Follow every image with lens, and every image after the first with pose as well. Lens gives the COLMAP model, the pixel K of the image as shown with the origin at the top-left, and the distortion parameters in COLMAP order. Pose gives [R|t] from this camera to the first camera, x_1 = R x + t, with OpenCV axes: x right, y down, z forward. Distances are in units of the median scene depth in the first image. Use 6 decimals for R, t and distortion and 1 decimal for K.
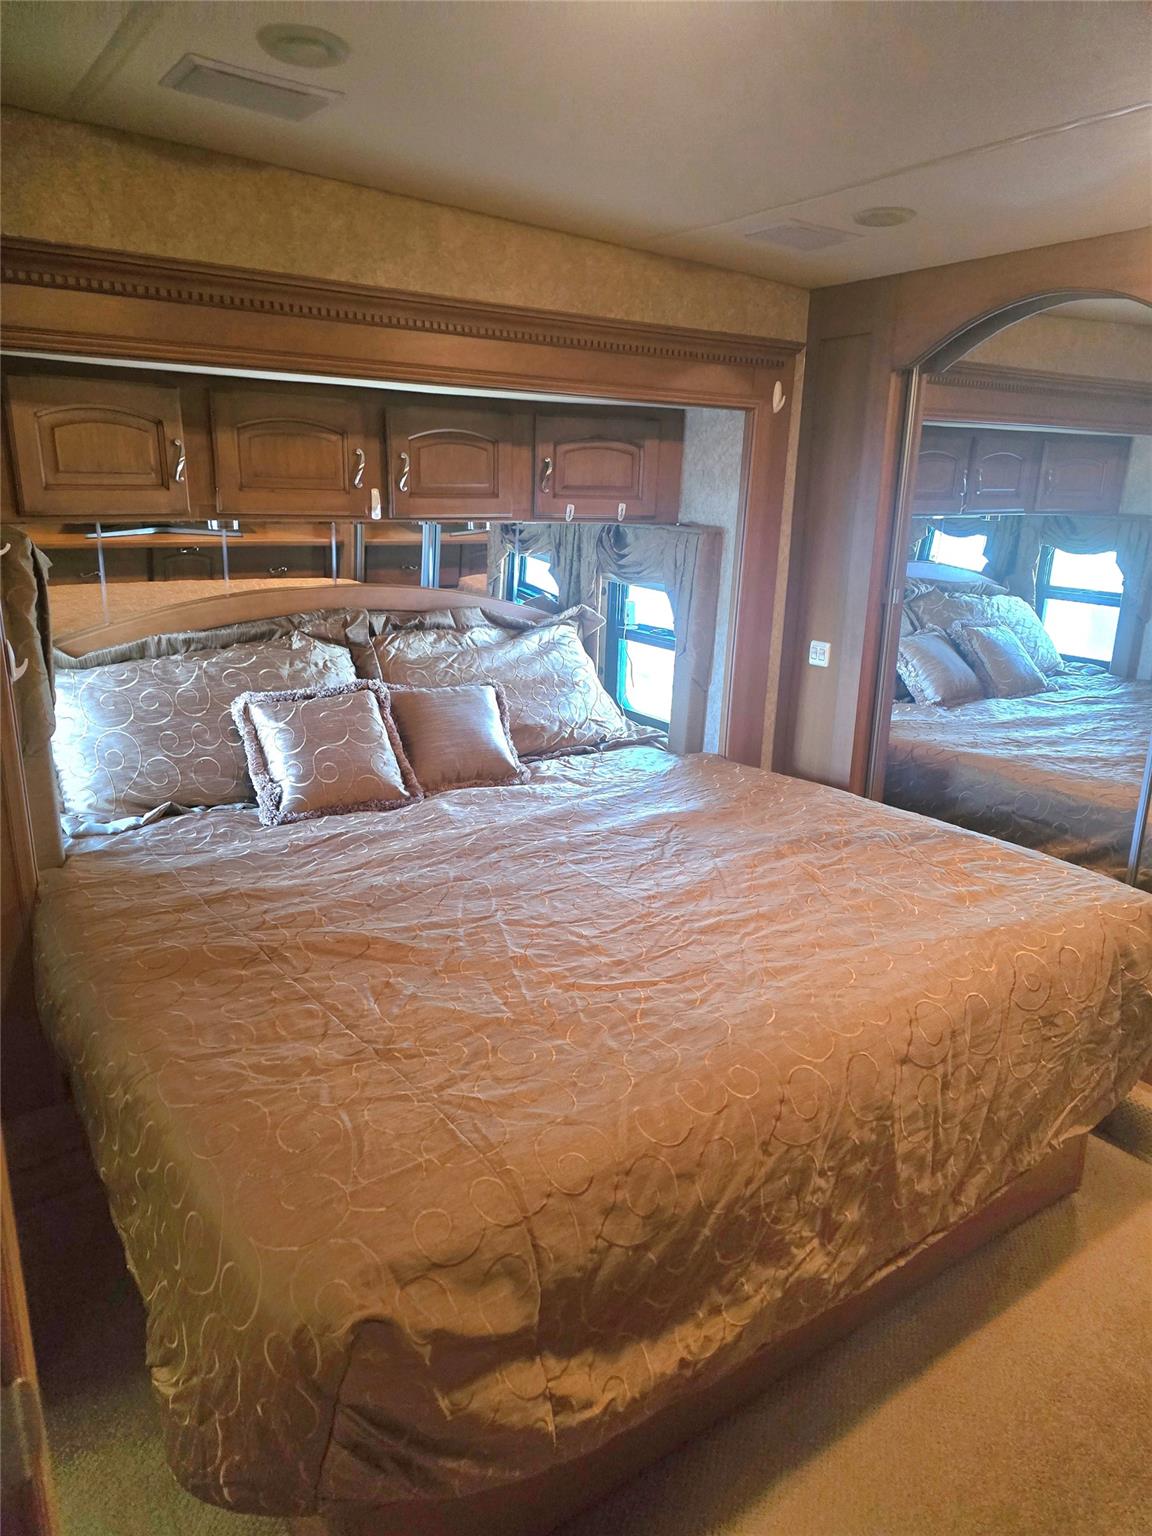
lens RADIAL K [[1034.8, 0, 571.0], [0, 1034.8, 781.3], [0, 0, 1]] dist [0.047833, -0.023857]
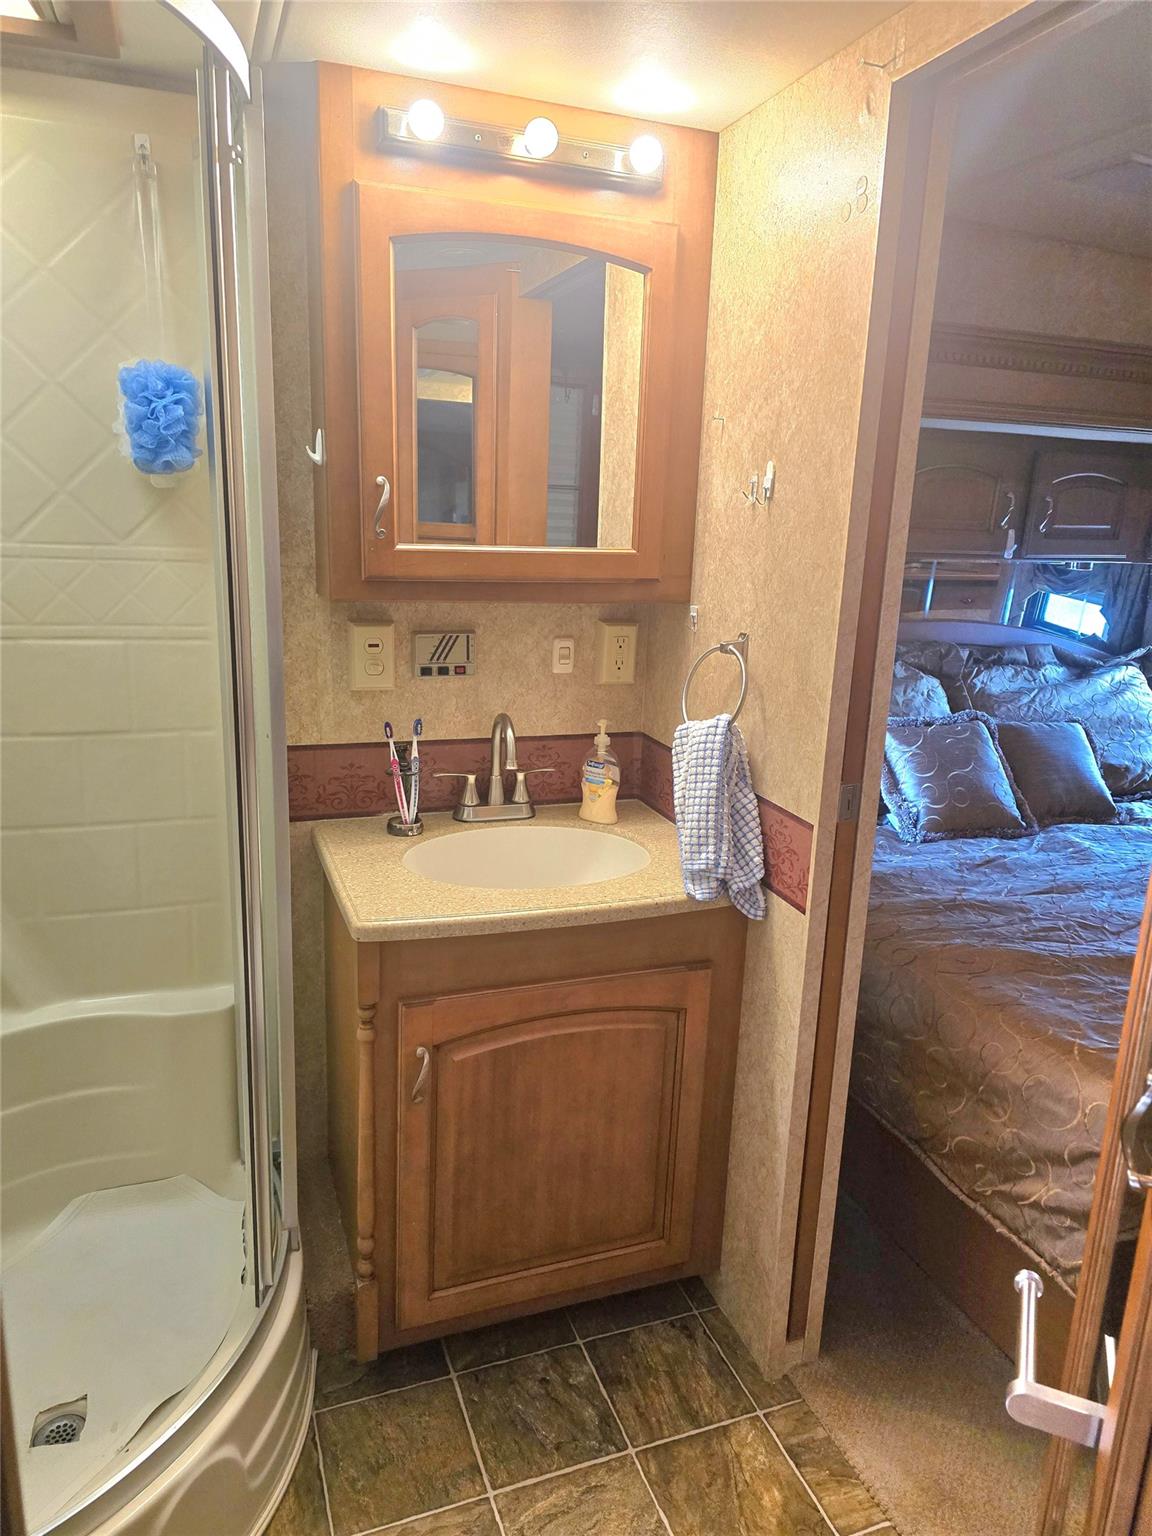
lens RADIAL K [[1034.8, 0, 574.7], [0, 1034.8, 756.1], [0, 0, 1]] dist [0.047833, -0.023857]
pose [[0.961611, 0.072201, -0.264747, -0.298293], [-0.085529, 0.995566, -0.039151, 0.022246], [0.260747, 0.060292, 0.963523, -0.107518]]
